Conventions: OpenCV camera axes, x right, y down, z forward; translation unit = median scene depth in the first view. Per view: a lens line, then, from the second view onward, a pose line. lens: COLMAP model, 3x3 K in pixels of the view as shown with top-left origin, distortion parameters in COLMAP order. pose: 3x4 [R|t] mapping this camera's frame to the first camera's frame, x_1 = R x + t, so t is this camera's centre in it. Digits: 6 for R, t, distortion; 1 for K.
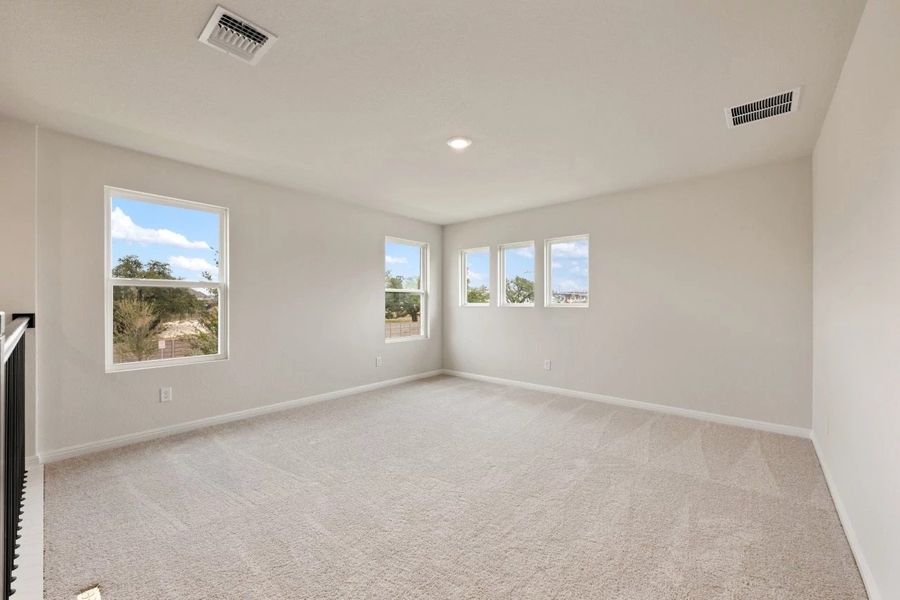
lens RADIAL K [[358.5, 0, 448.3], [0, 358.5, 299.3], [0, 0, 1]] dist [0.000411, -0.000319]
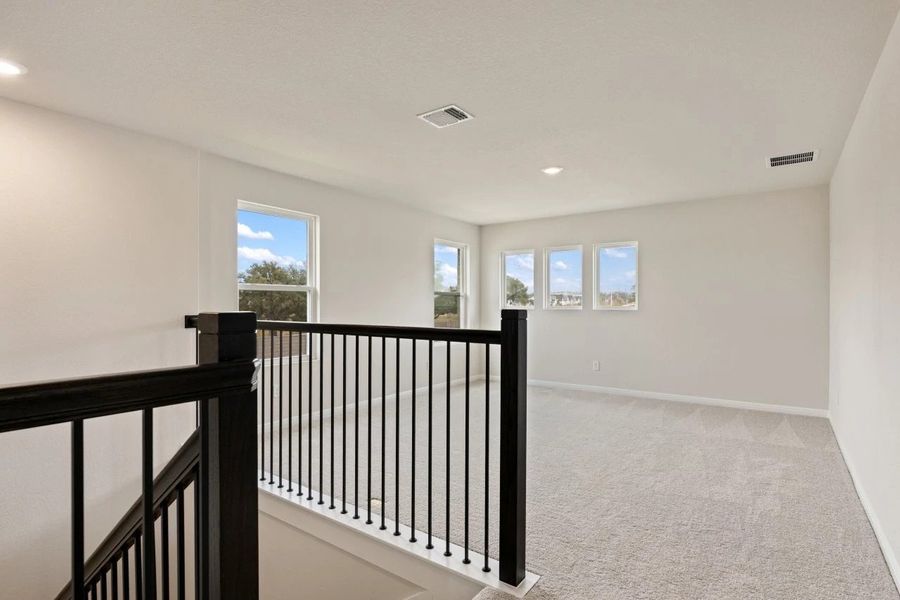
lens RADIAL K [[461.6, 0, 452.0], [0, 461.6, 302.8], [0, 0, 1]] dist [0.001915, 0.000545]
pose [[0.995497, -0.000665, 0.094789, -0.436783], [0.000335, 0.999994, 0.003494, -0.005733], [-0.094791, -0.003447, 0.995491, -0.472029]]
